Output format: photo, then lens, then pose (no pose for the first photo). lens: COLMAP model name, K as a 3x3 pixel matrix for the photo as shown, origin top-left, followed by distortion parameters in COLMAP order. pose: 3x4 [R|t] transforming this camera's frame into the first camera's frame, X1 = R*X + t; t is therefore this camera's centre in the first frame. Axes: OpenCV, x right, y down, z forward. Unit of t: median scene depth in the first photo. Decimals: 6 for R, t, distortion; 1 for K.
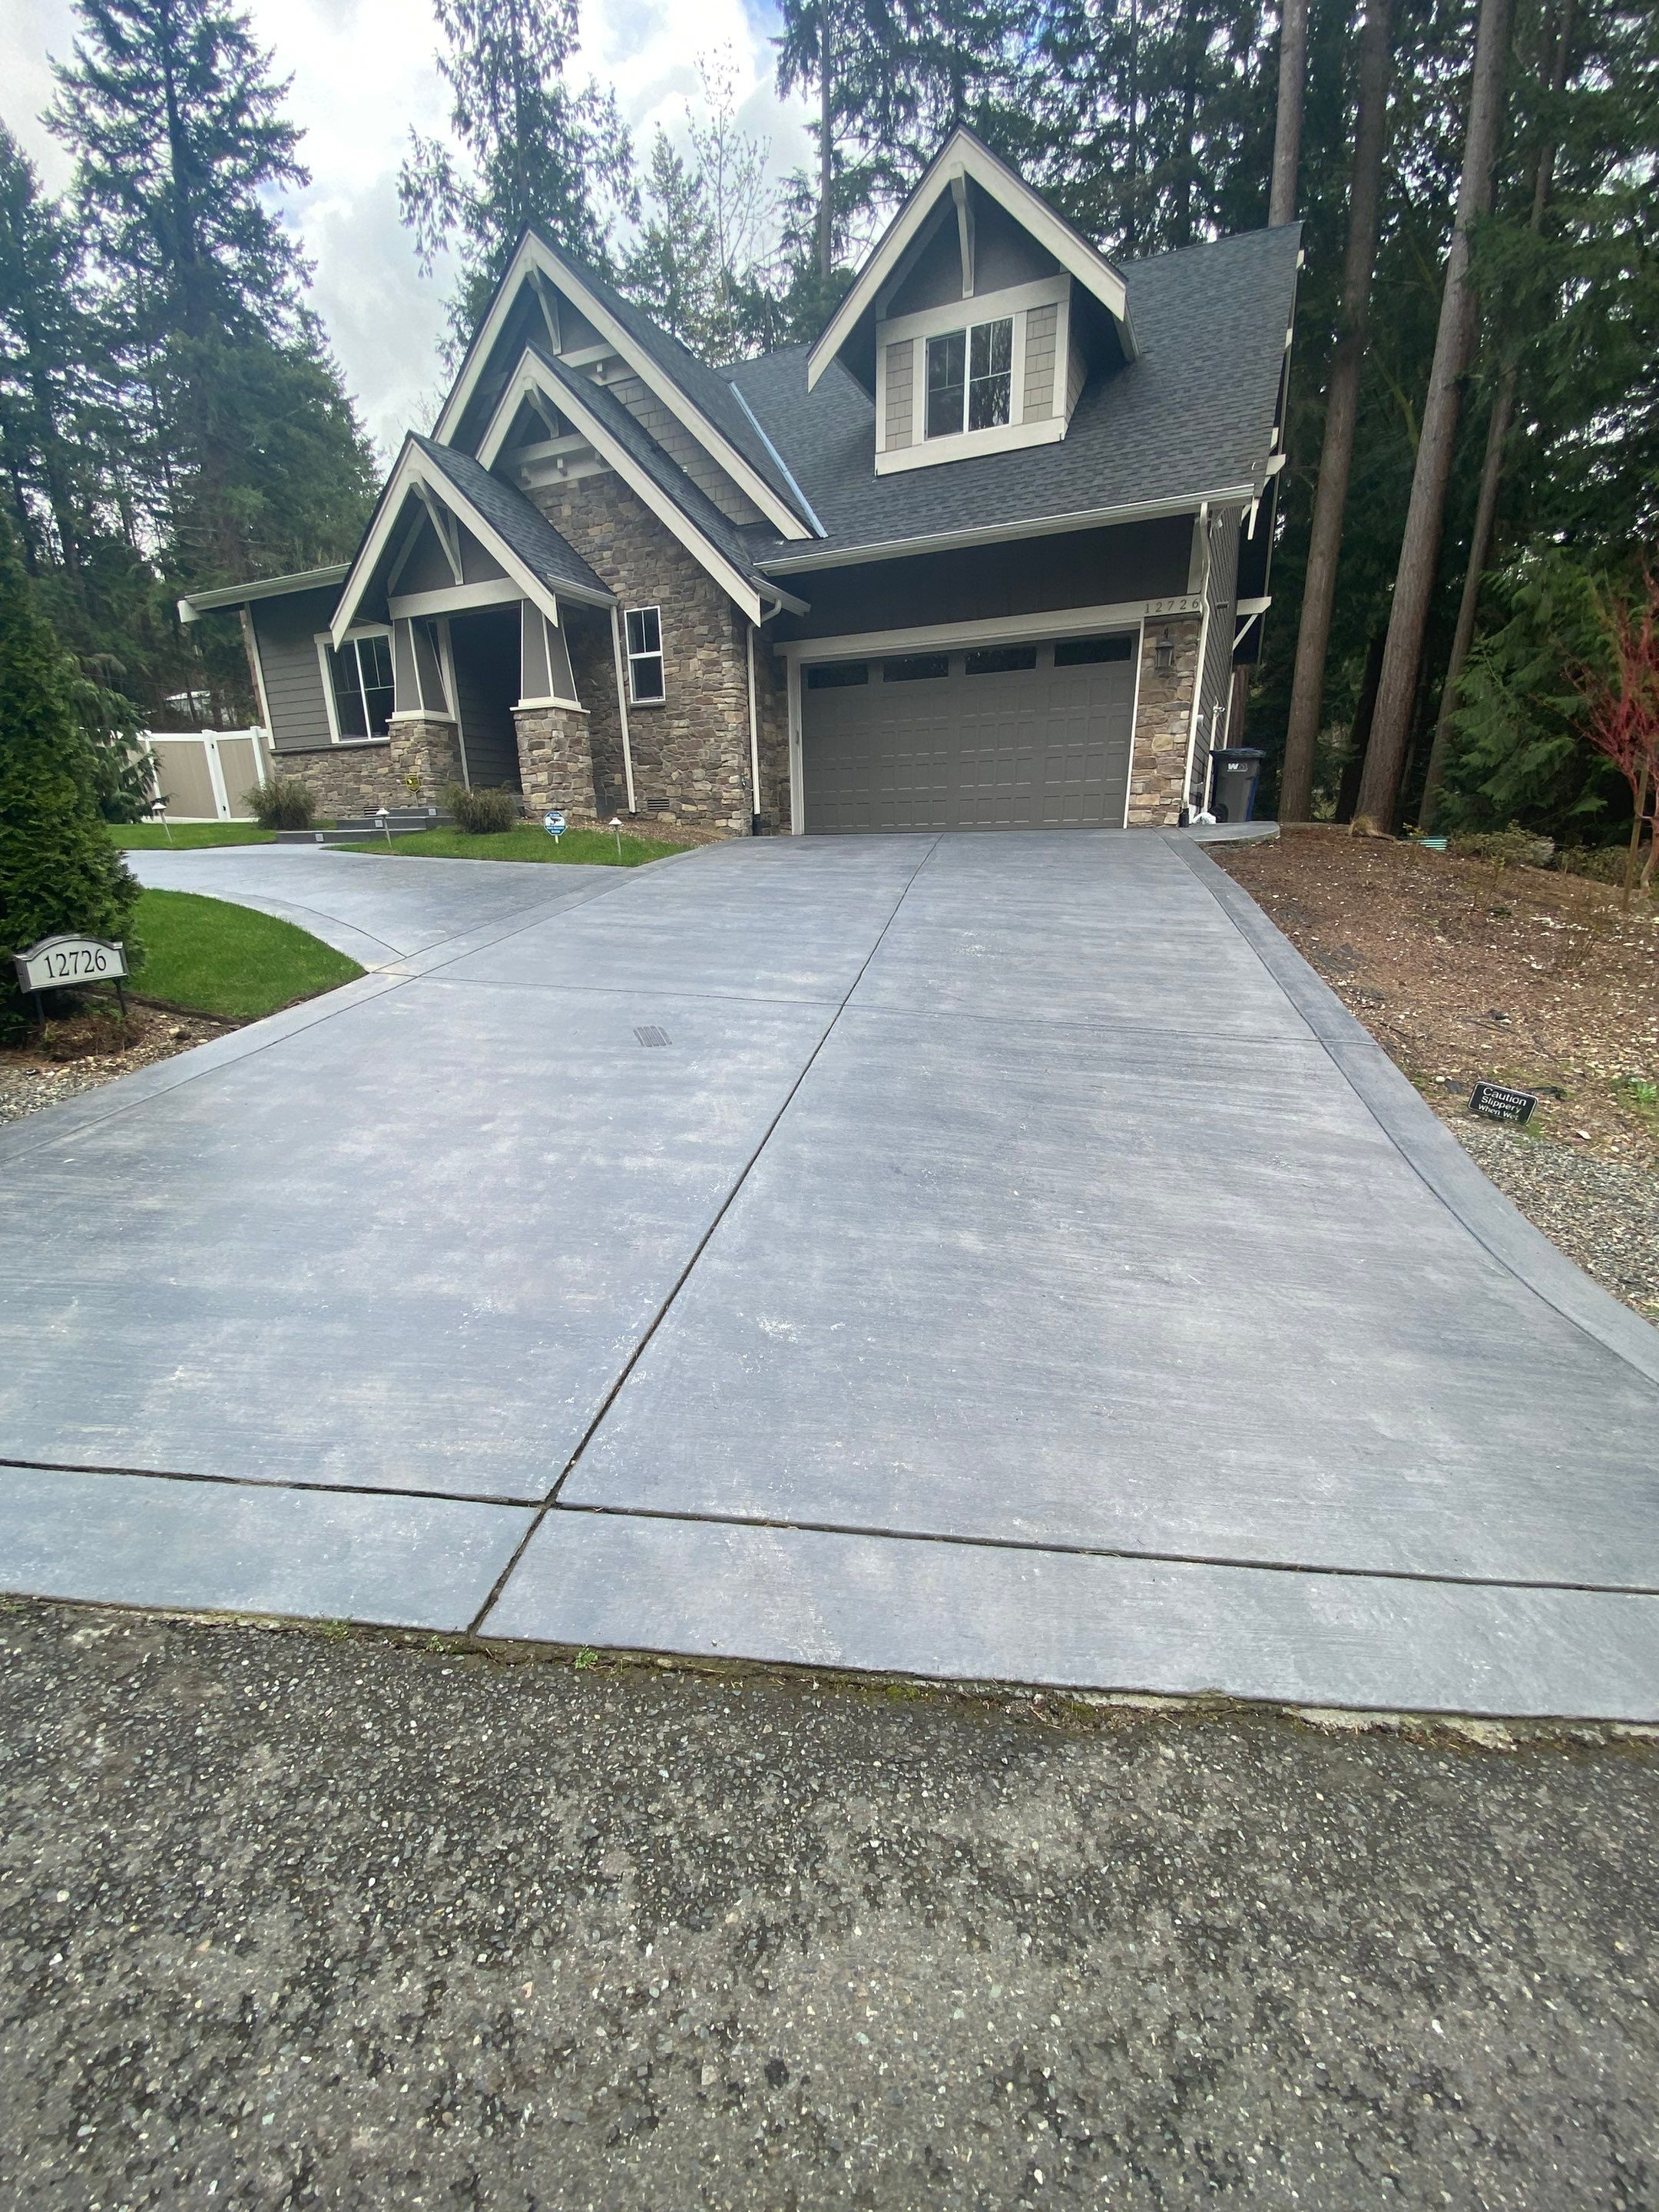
lens RADIAL K [[894.4, 0, 831.9], [0, 894.4, 1147.2], [0, 0, 1]] dist [0.002024, -0.011853]
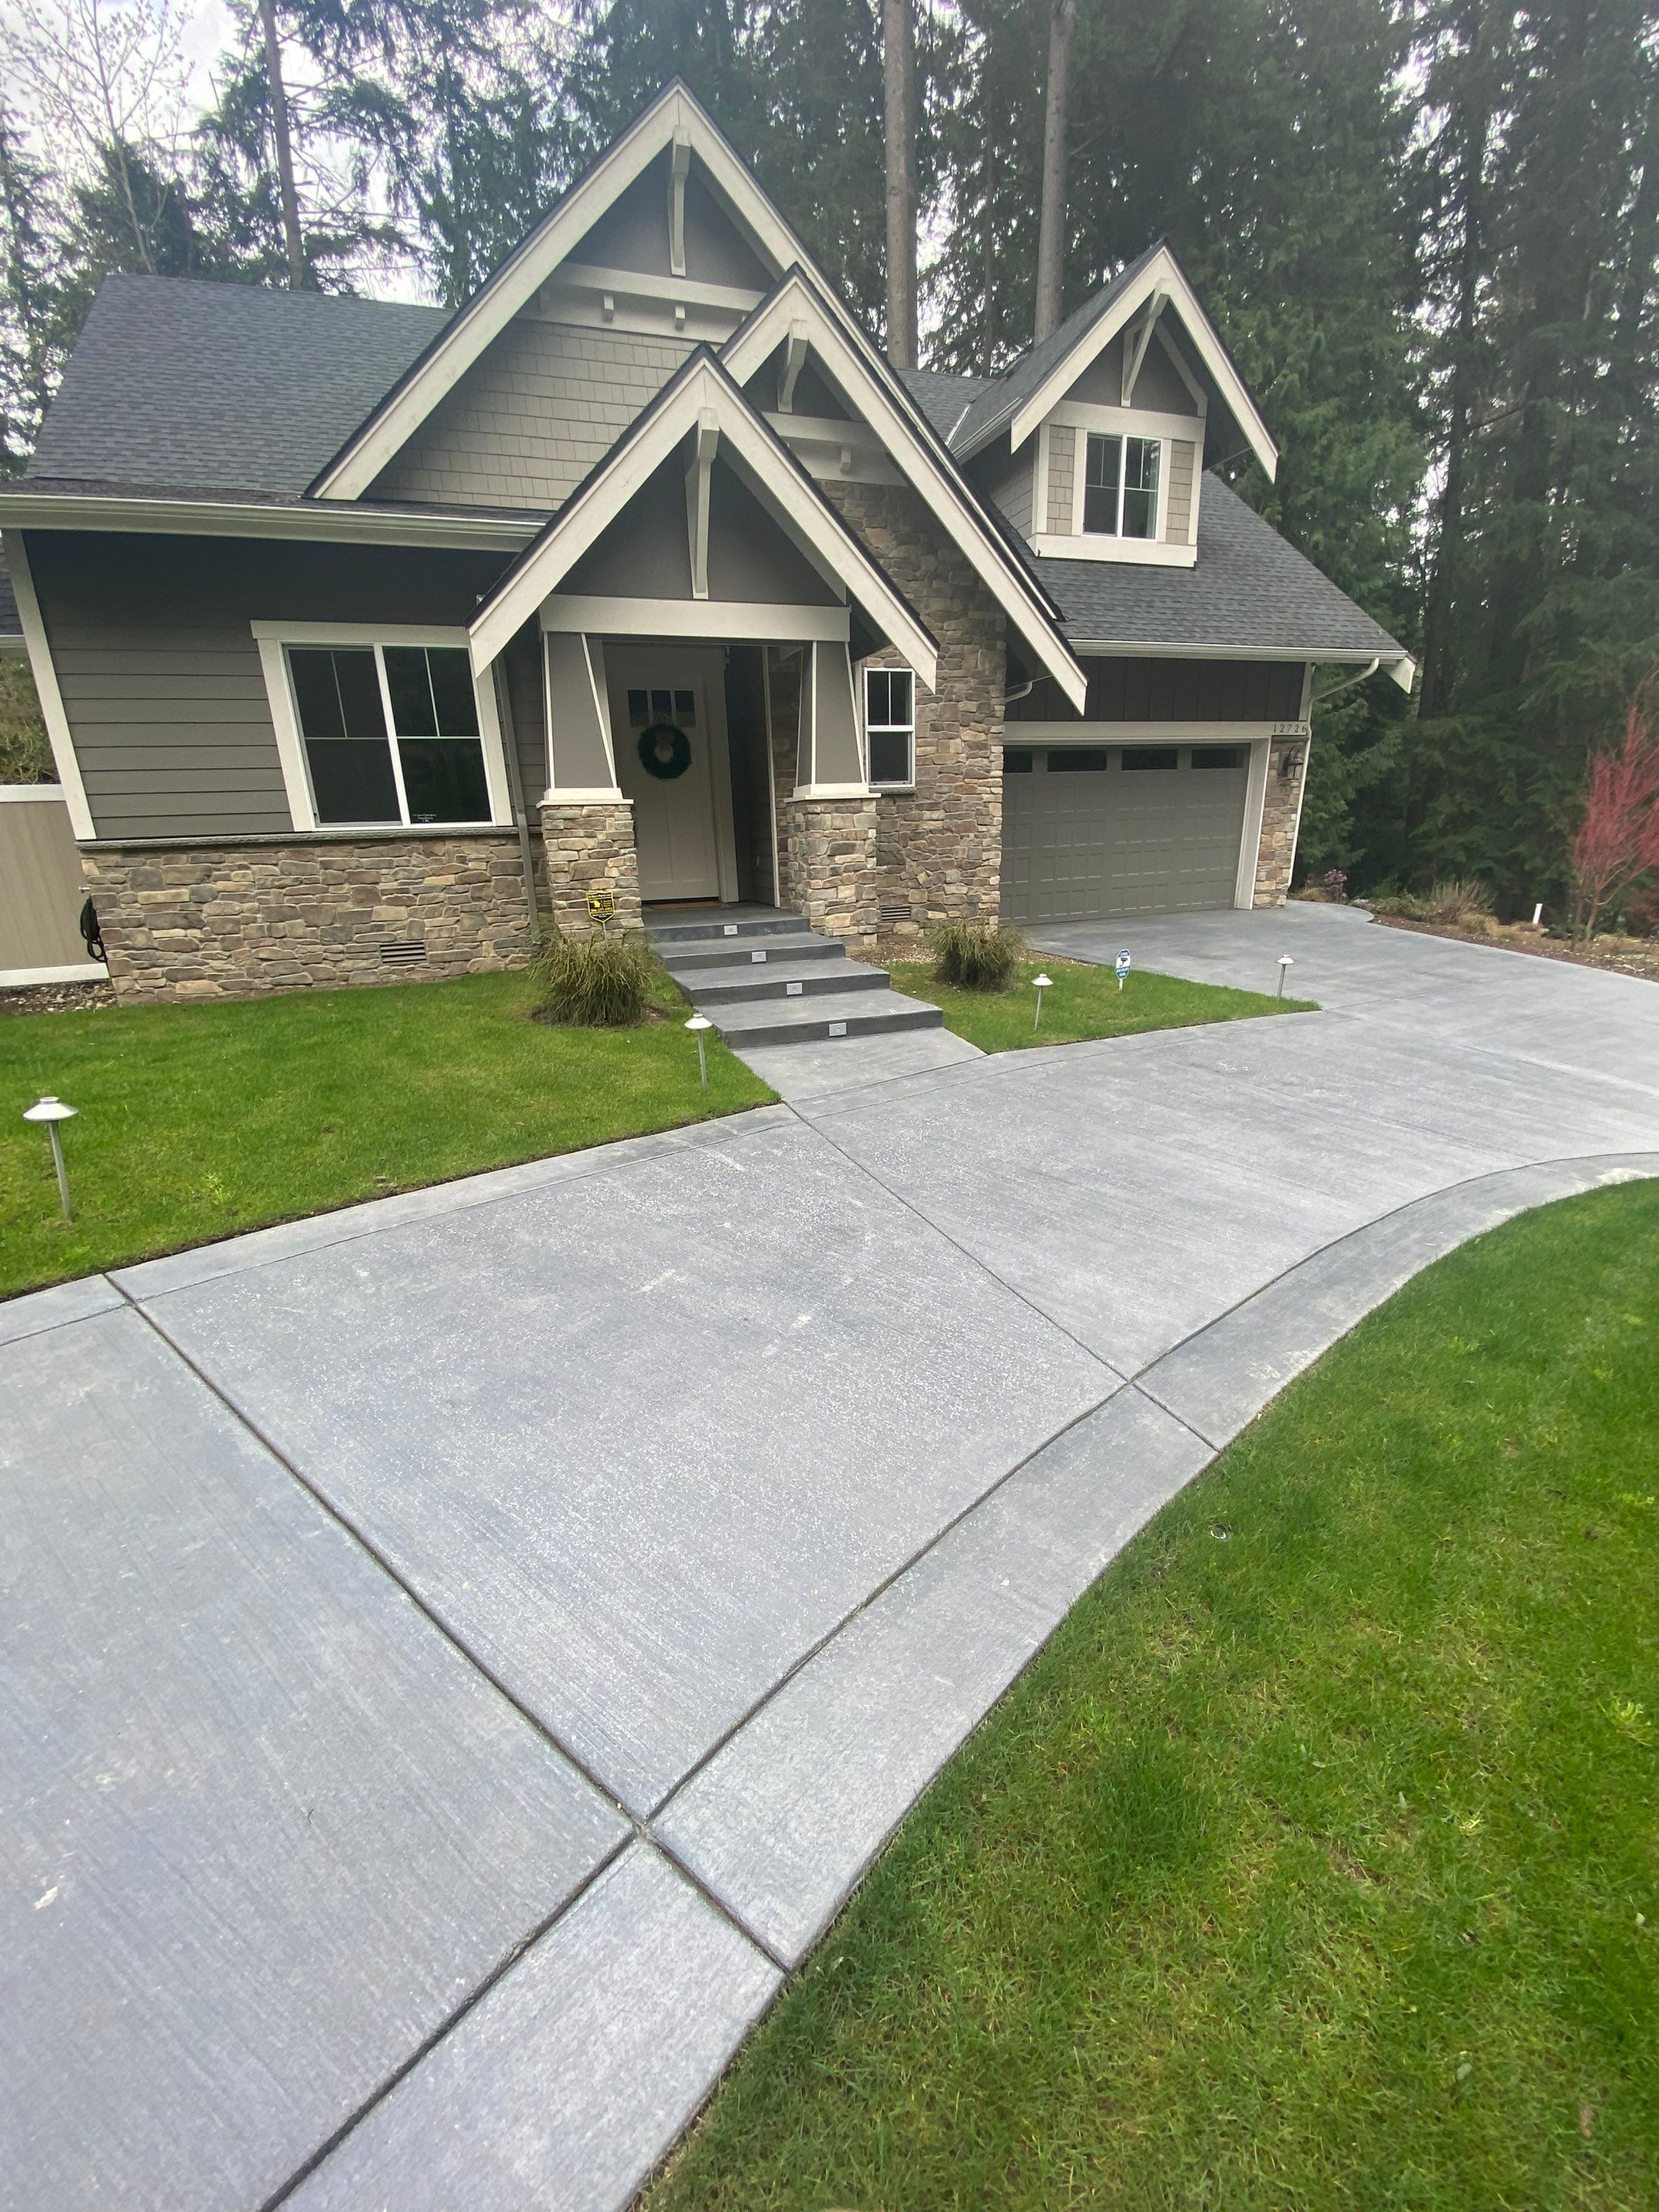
lens RADIAL K [[889.7, 0, 829.5], [0, 889.7, 1106.0], [0, 0, 1]] dist [0.000659, -0.000030]
pose [[0.713571, -0.217040, 0.666116, -0.844001], [0.248831, 0.967326, 0.048626, -0.292144], [-0.654904, 0.131052, 0.744262, 0.517648]]
